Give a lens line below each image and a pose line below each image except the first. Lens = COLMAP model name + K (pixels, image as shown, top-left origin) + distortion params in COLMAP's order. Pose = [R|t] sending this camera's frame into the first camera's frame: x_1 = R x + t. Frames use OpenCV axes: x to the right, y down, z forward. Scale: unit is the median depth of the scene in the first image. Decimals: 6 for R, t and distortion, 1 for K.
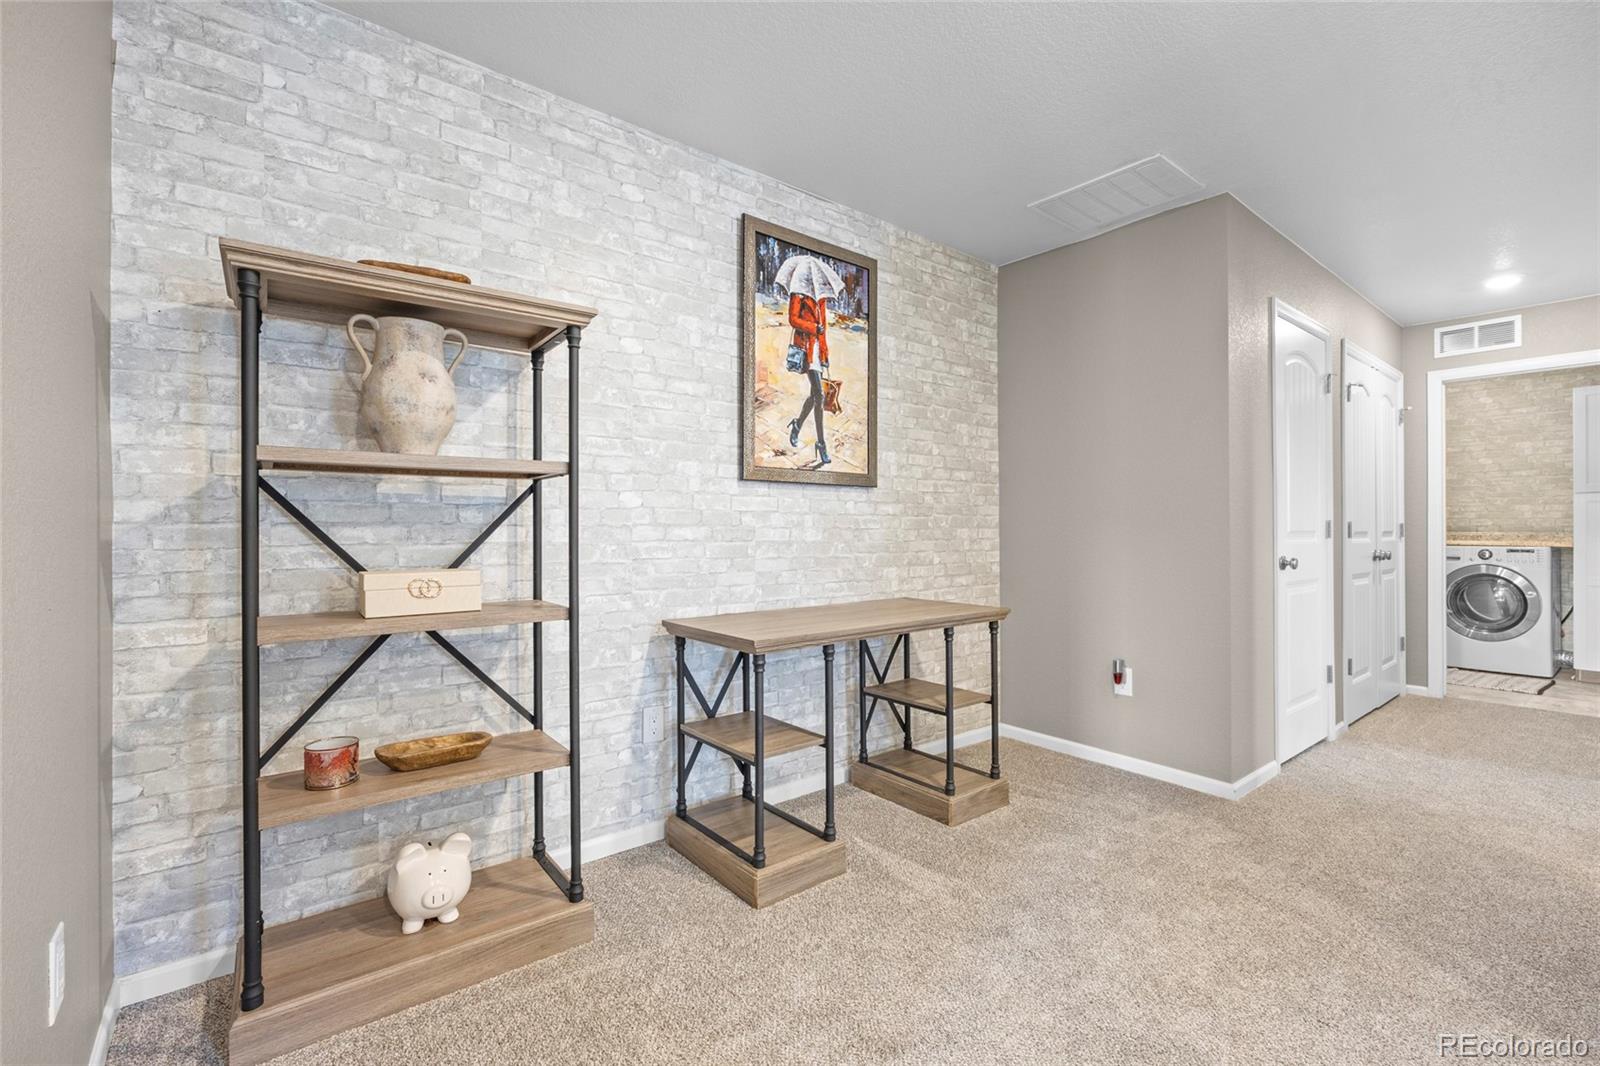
lens RADIAL K [[708.0, 0, 801.0], [0, 708.0, 527.6], [0, 0, 1]] dist [-0.004282, 0.000663]
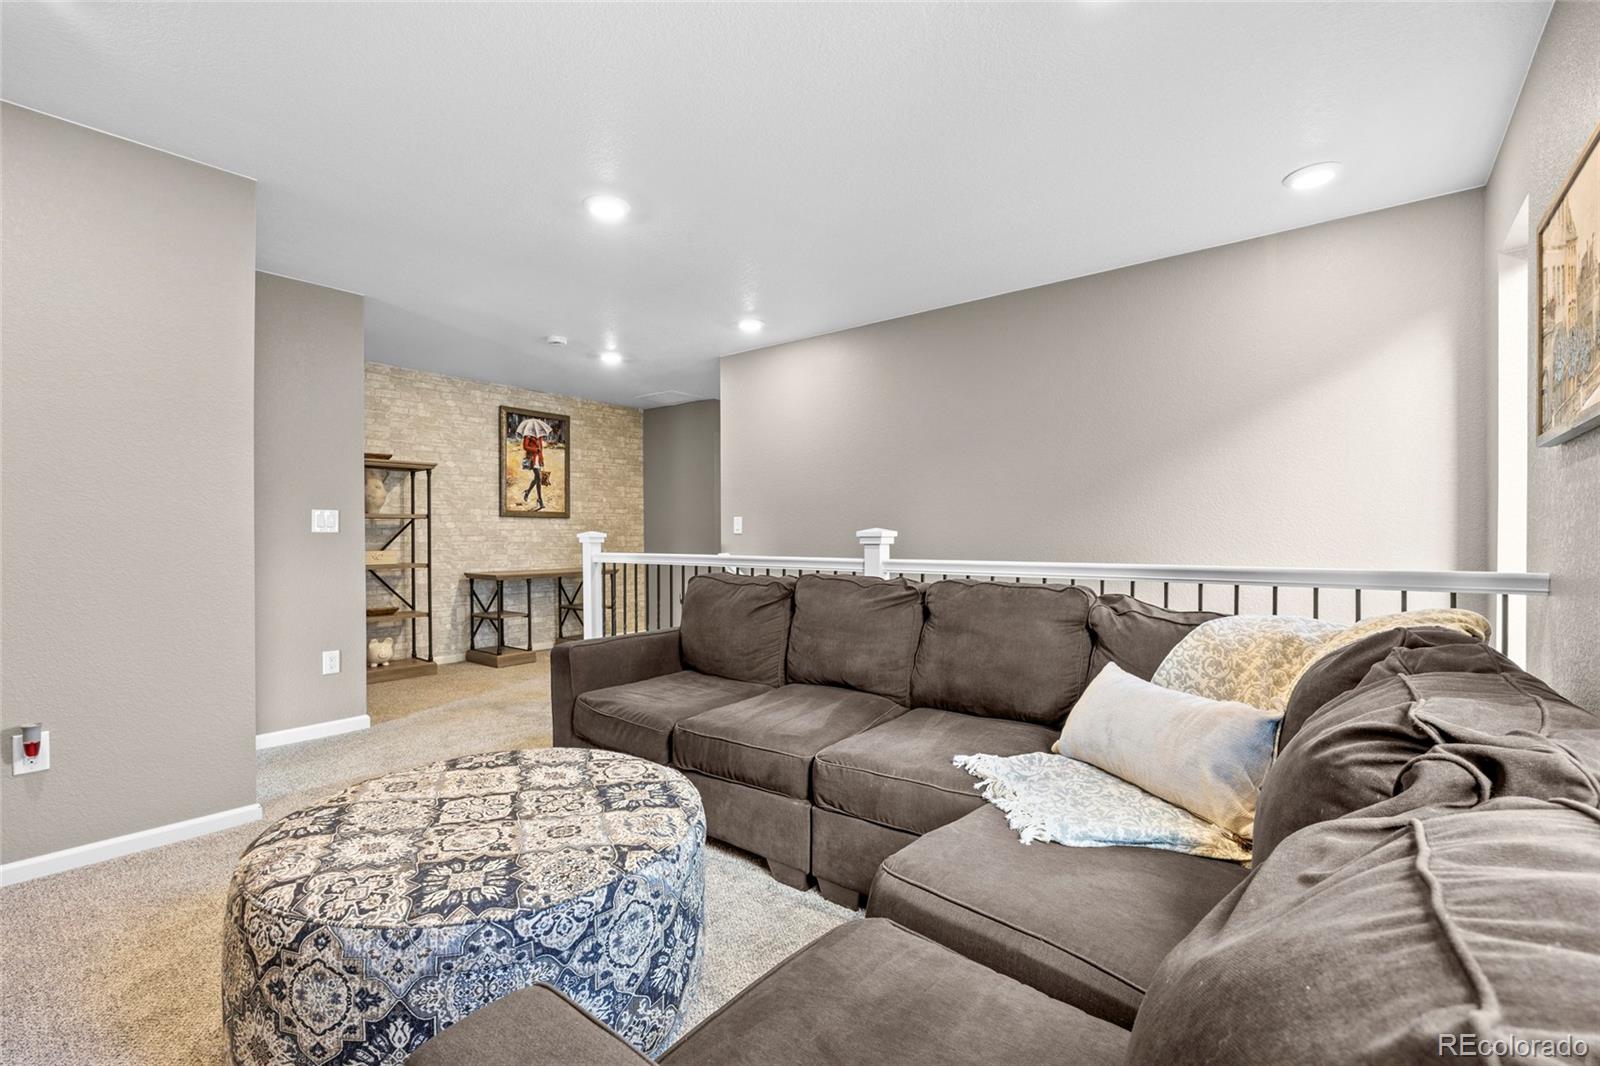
lens RADIAL K [[708.0, 0, 798.8], [0, 708.0, 537.4], [0, 0, 1]] dist [-0.004282, 0.000663]
pose [[0.976659, -0.002792, 0.214778, 0.375160], [0.002081, 0.999992, 0.003540, -0.002084], [-0.214786, -0.003010, 0.976657, -1.506886]]
